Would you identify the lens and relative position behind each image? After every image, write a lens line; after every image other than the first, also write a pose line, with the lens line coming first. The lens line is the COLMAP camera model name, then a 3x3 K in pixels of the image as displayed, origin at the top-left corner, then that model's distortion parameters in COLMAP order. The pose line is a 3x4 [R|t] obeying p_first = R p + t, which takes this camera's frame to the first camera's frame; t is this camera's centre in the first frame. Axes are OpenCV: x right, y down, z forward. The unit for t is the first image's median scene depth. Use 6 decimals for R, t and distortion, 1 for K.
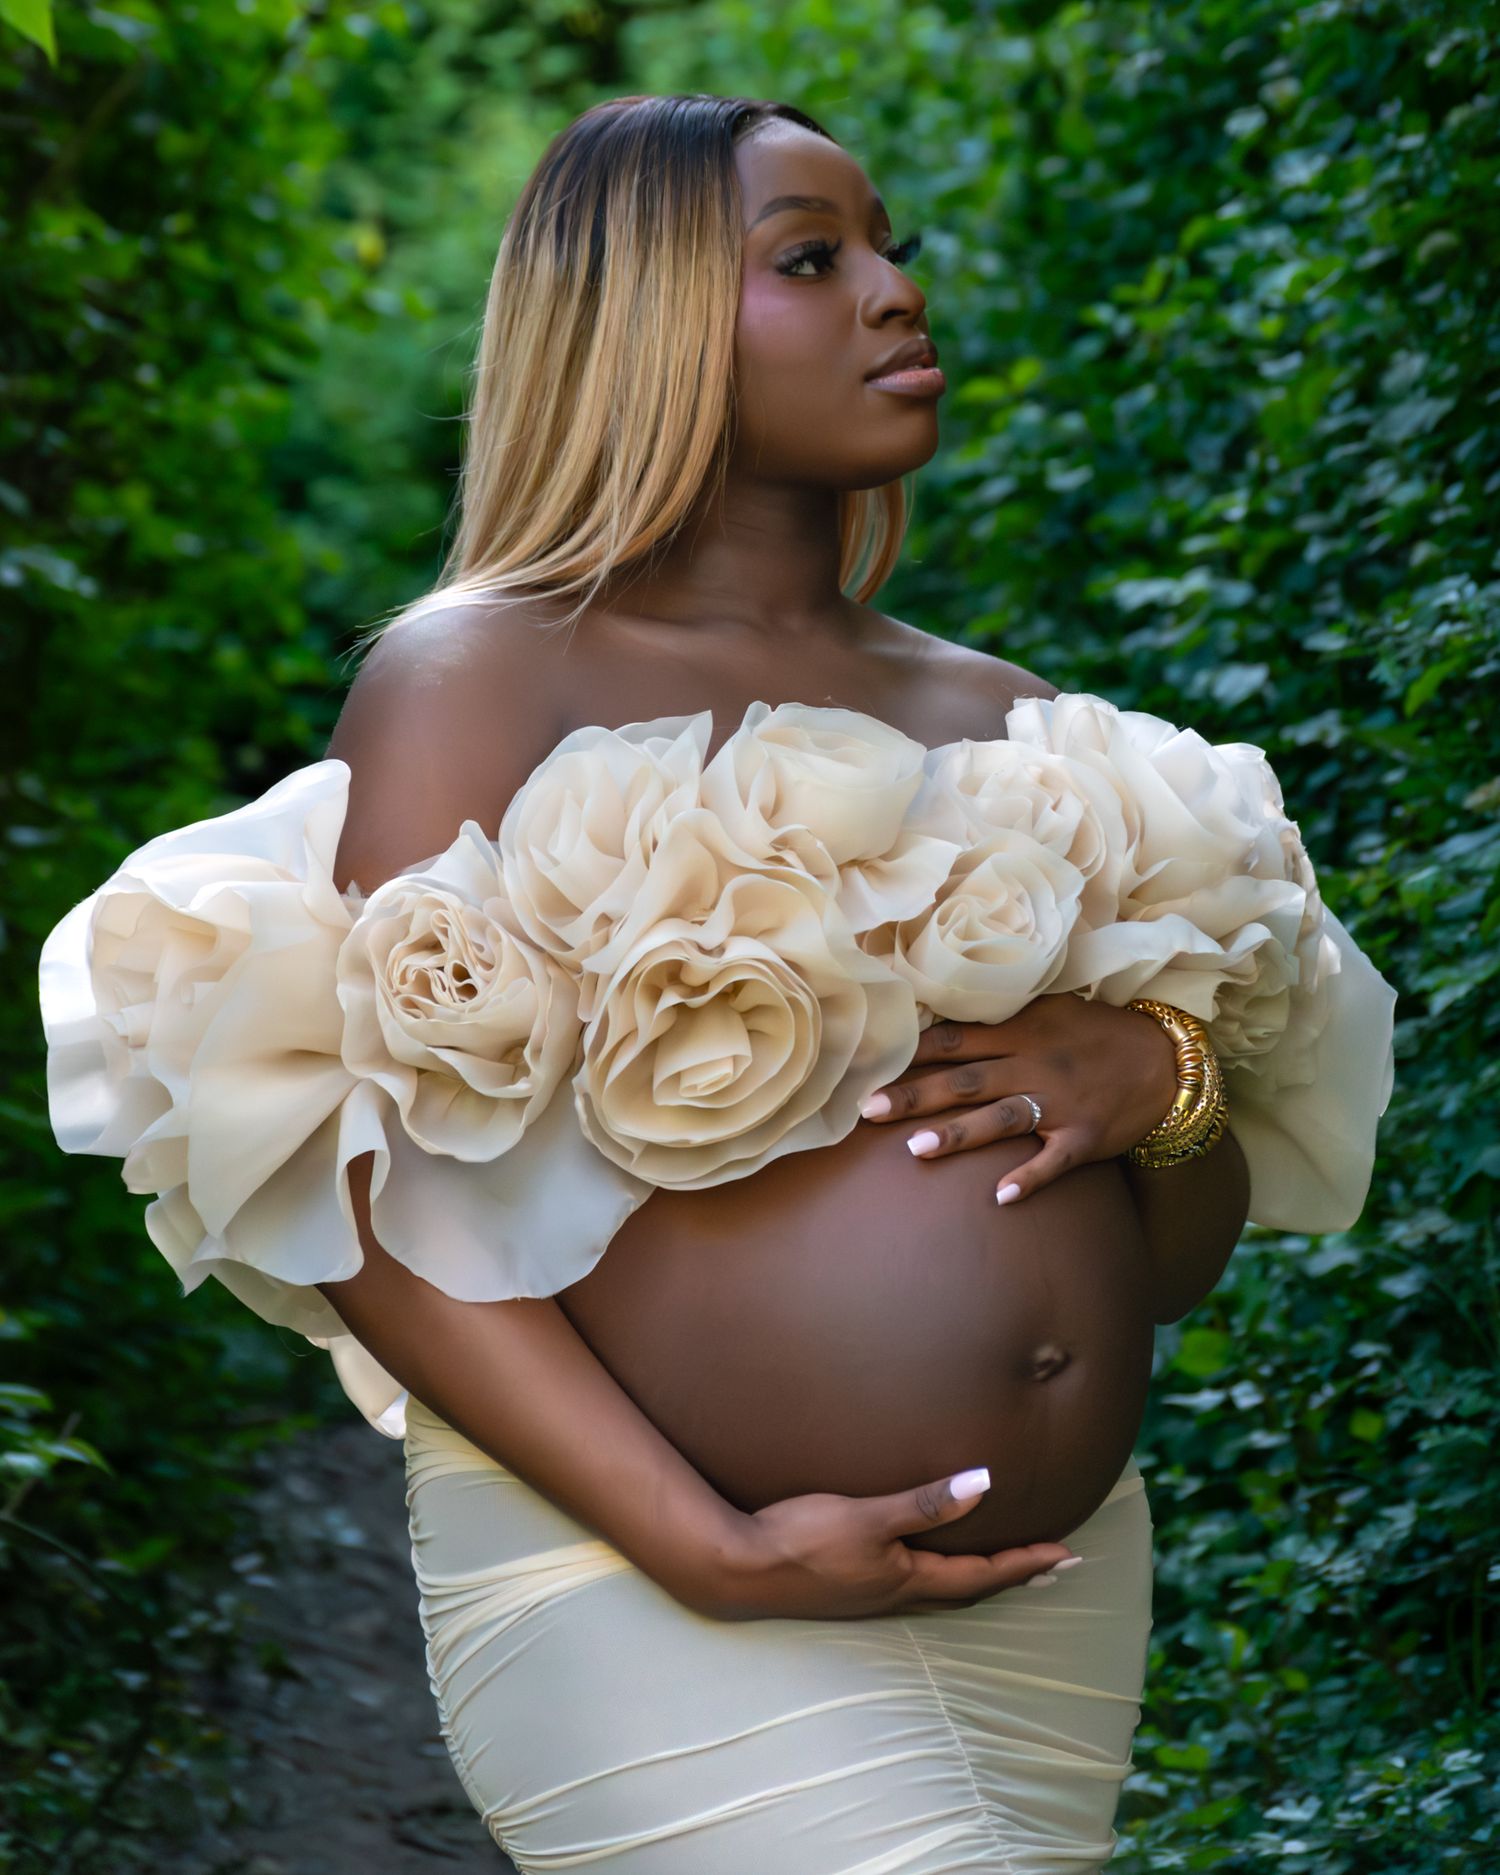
lens RADIAL K [[7052.4, 0, 749.7], [0, 7052.4, 932.3], [0, 0, 1]] dist [-0.164136, 0.000000]
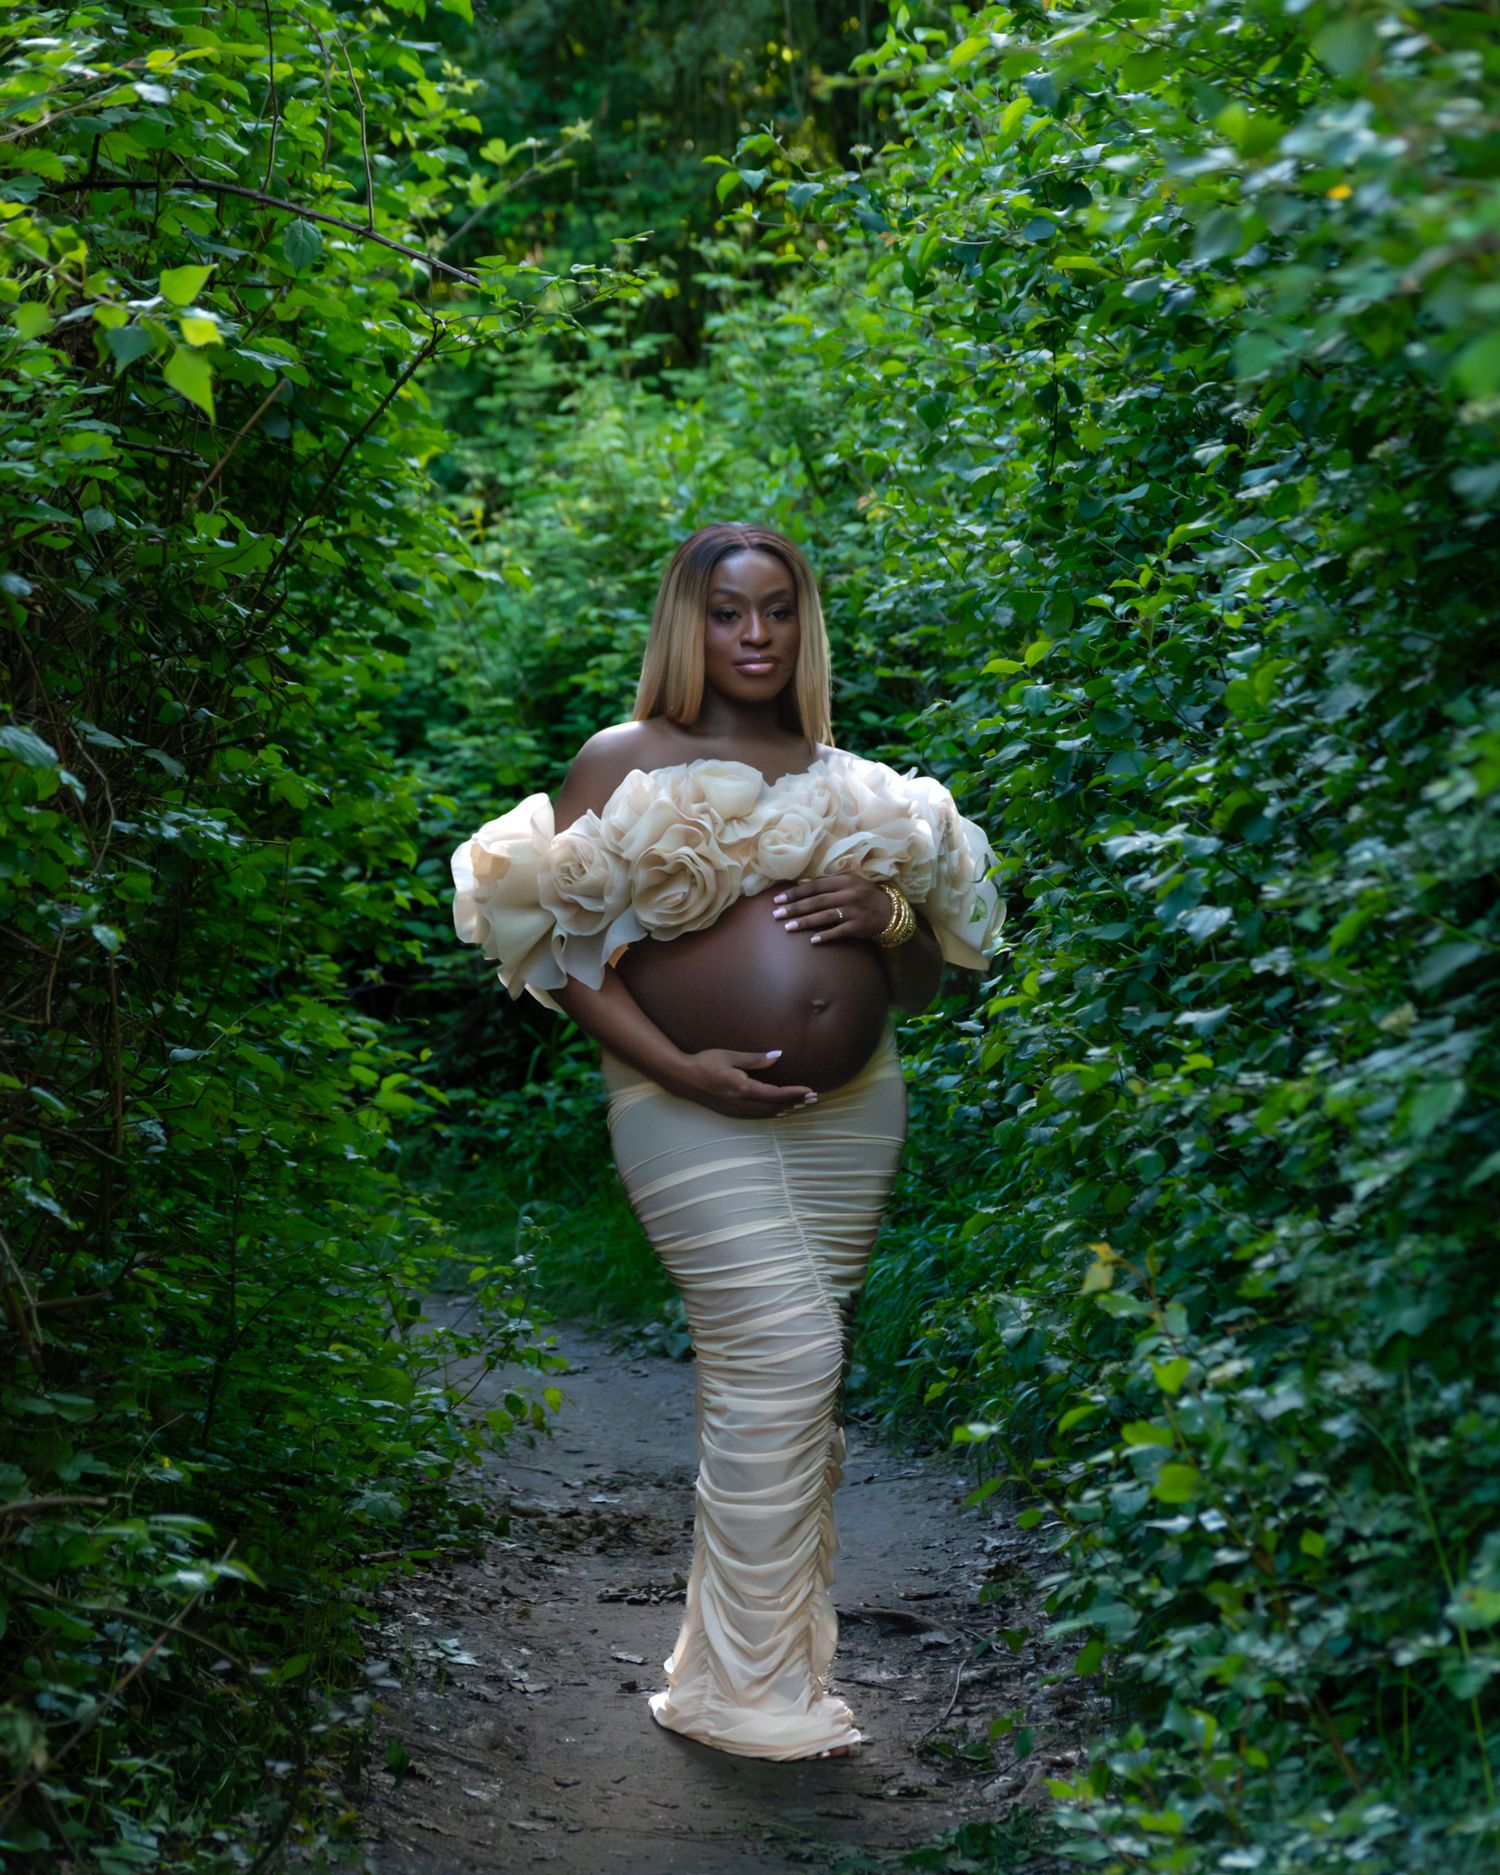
lens RADIAL K [[6832.1, 0, 748.6], [0, 6832.1, 943.0], [0, 0, 1]] dist [-0.088739, 0.000000]
pose [[0.999877, -0.006022, -0.014505, 0.008889], [0.005644, 0.999646, -0.025991, -0.002284], [0.014656, 0.025906, 0.999557, -0.156581]]
